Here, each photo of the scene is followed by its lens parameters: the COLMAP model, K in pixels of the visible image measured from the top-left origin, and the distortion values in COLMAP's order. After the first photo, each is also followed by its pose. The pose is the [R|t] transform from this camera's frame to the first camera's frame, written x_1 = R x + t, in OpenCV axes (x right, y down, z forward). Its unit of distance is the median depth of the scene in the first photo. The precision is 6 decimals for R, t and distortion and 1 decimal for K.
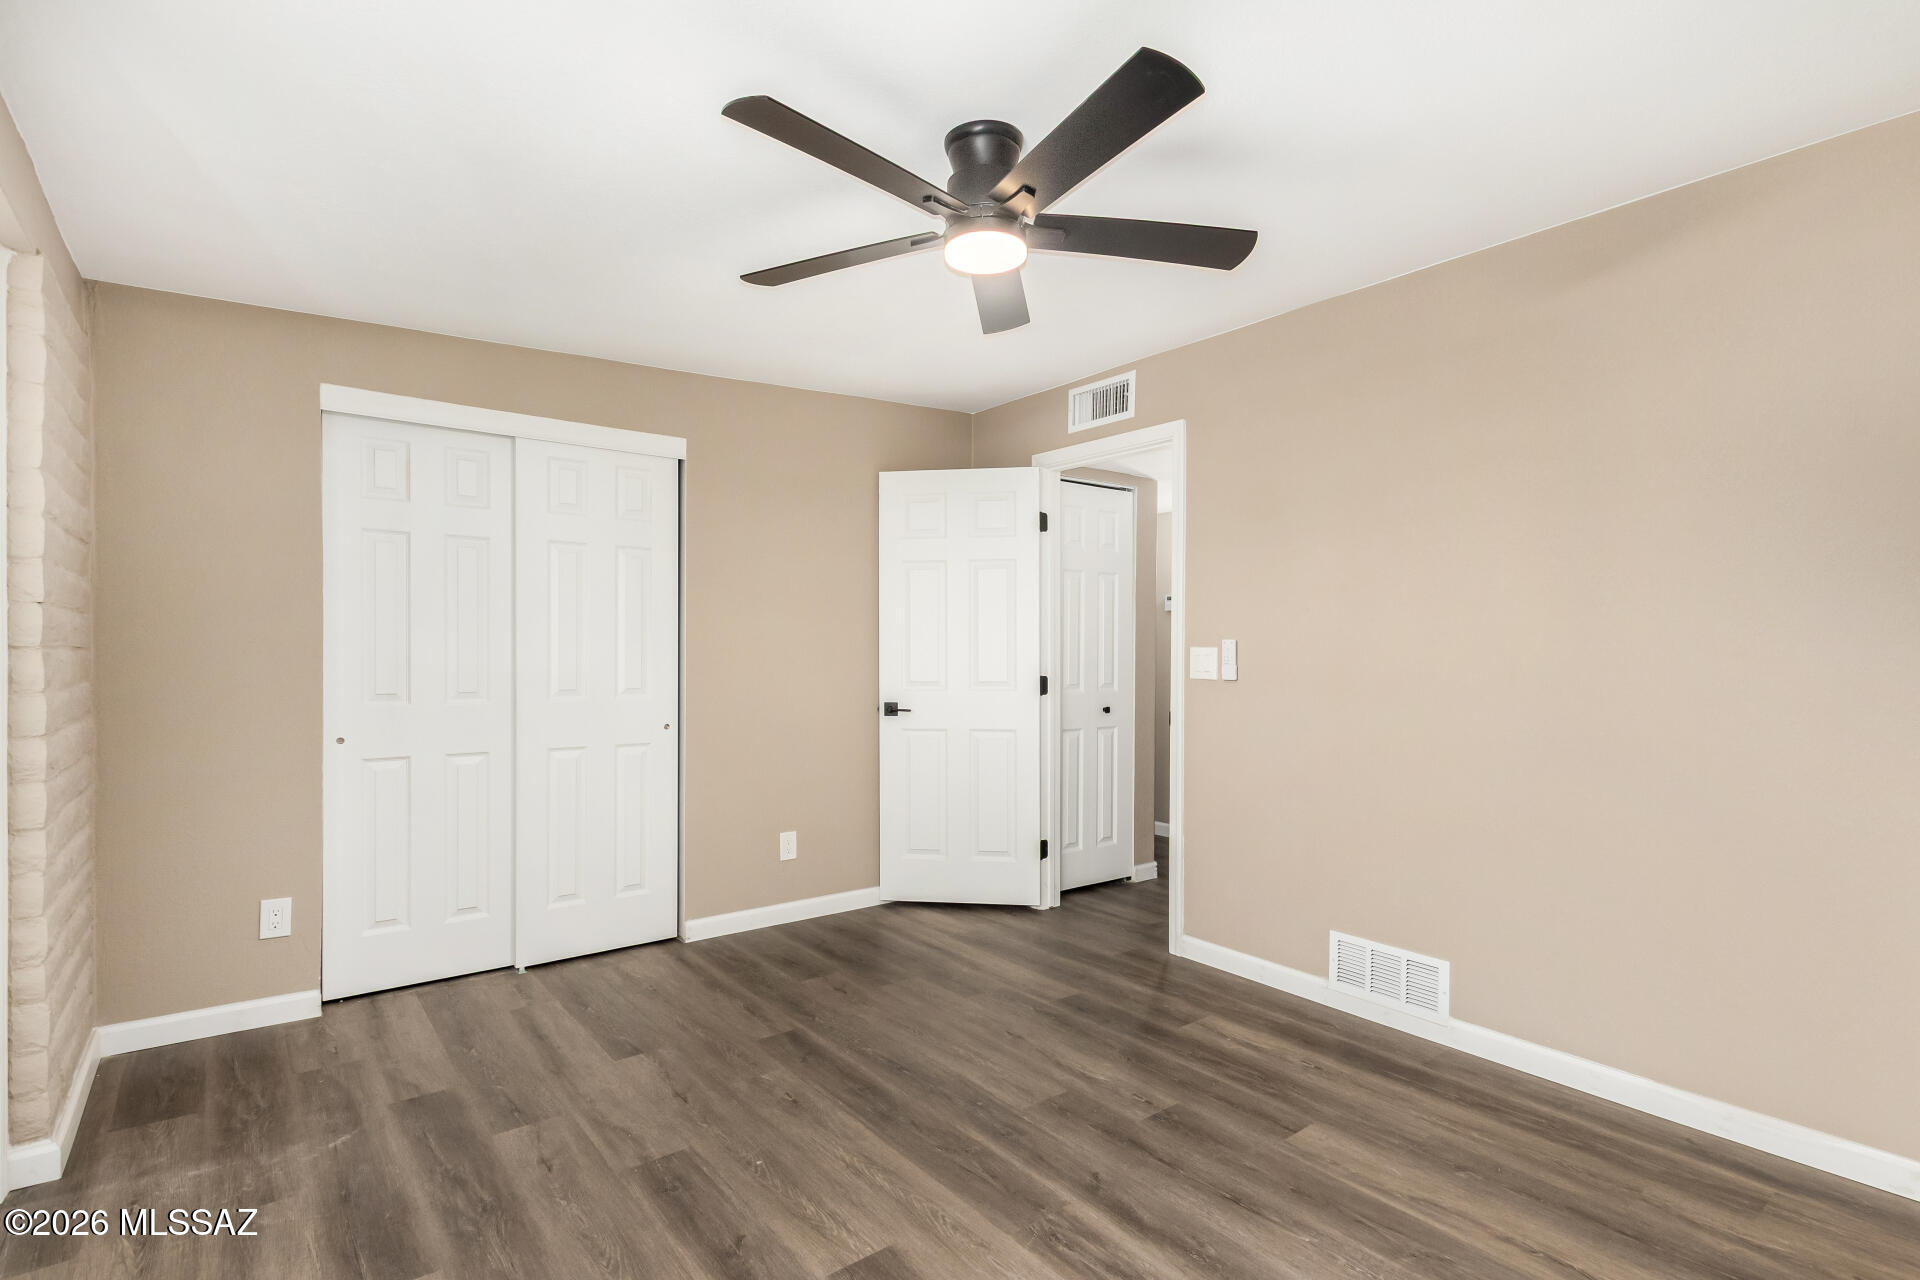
lens RADIAL K [[925.2, 0, 980.2], [0, 925.2, 668.4], [0, 0, 1]] dist [0.008590, -0.000731]
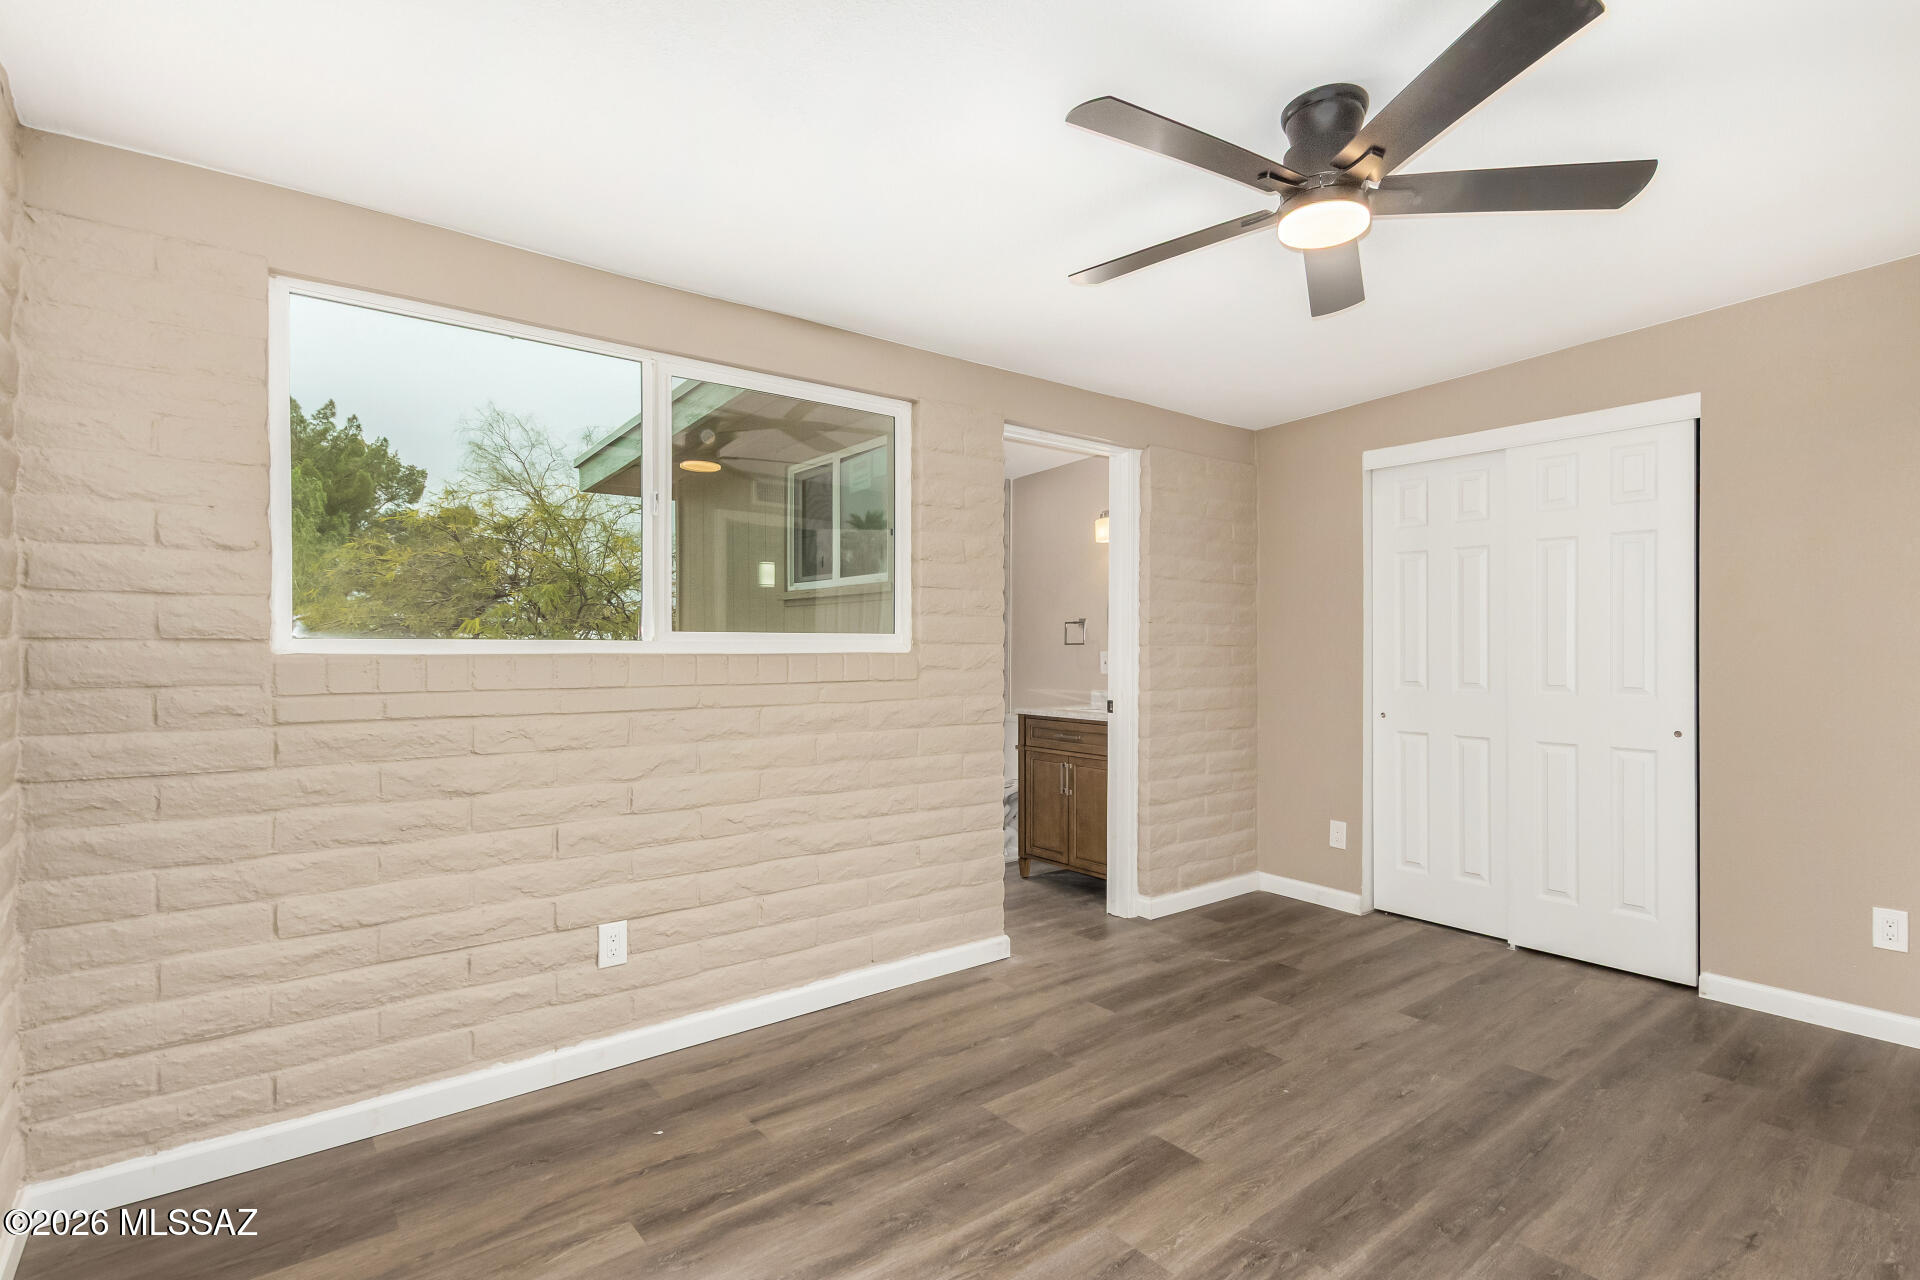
lens RADIAL K [[925.2, 0, 982.1], [0, 925.2, 639.2], [0, 0, 1]] dist [0.008590, -0.000731]
pose [[0.002755, -0.014433, -0.999892, 0.647733], [-0.019913, 0.999697, -0.014485, 0.001546], [0.999798, 0.019951, 0.002467, 0.438392]]
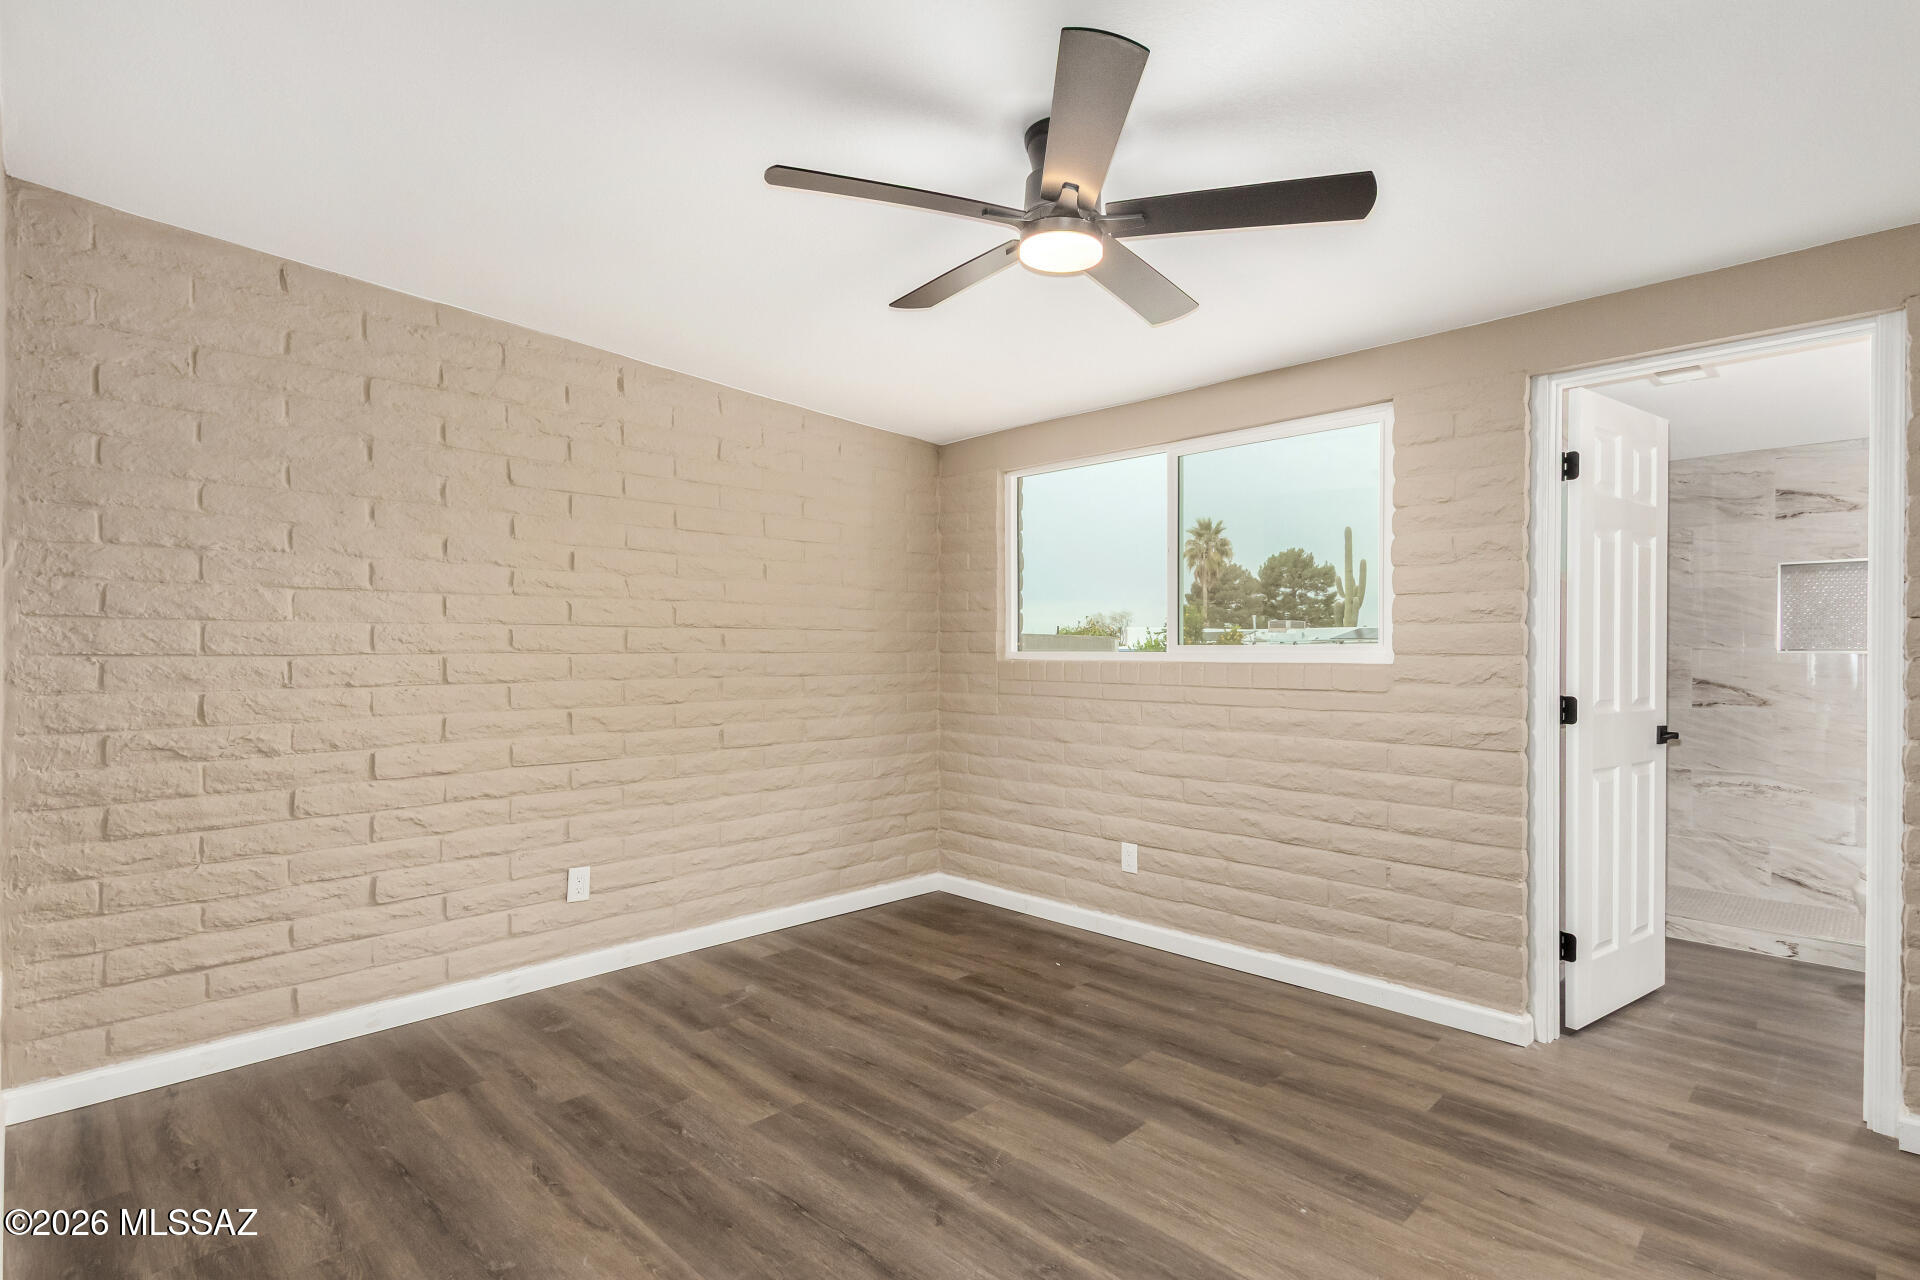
lens RADIAL K [[914.1, 0, 967.6], [0, 914.1, 631.6], [0, 0, 1]] dist [-0.004442, -0.000873]
pose [[-0.993886, -0.009790, -0.109973, 0.140911], [-0.009495, 0.999950, -0.003202, -0.025235], [0.109999, -0.002138, -0.993929, 1.329844]]
